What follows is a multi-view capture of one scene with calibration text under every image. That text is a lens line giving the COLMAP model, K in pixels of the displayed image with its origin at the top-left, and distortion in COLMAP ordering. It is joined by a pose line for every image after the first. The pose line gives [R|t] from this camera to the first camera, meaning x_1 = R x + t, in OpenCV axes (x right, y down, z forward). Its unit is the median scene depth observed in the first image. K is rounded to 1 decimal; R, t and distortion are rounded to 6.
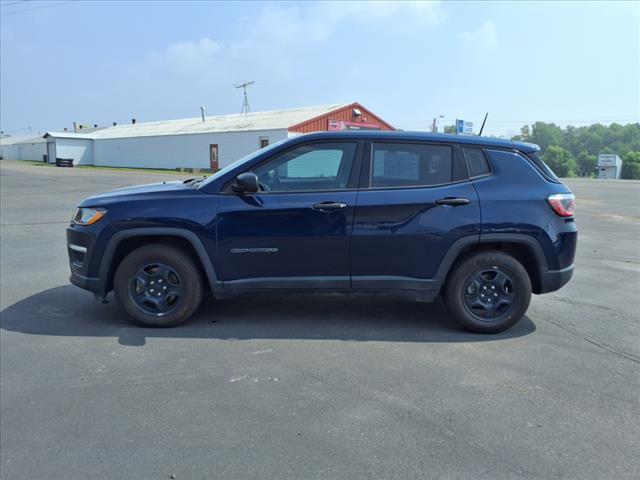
lens RADIAL K [[516.9, 0, 319.0], [0, 516.9, 235.6], [0, 0, 1]] dist [0.036087, -0.040870]
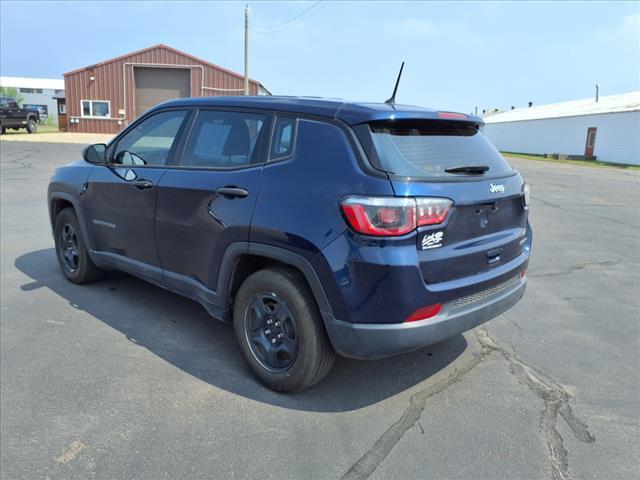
lens RADIAL K [[516.9, 0, 321.1], [0, 516.9, 240.4], [0, 0, 1]] dist [0.036087, -0.040870]
pose [[0.731914, 0.149777, -0.664732, 0.814226], [-0.124857, 0.988505, 0.085254, -0.073206], [0.669860, 0.020598, 0.742202, 0.537433]]
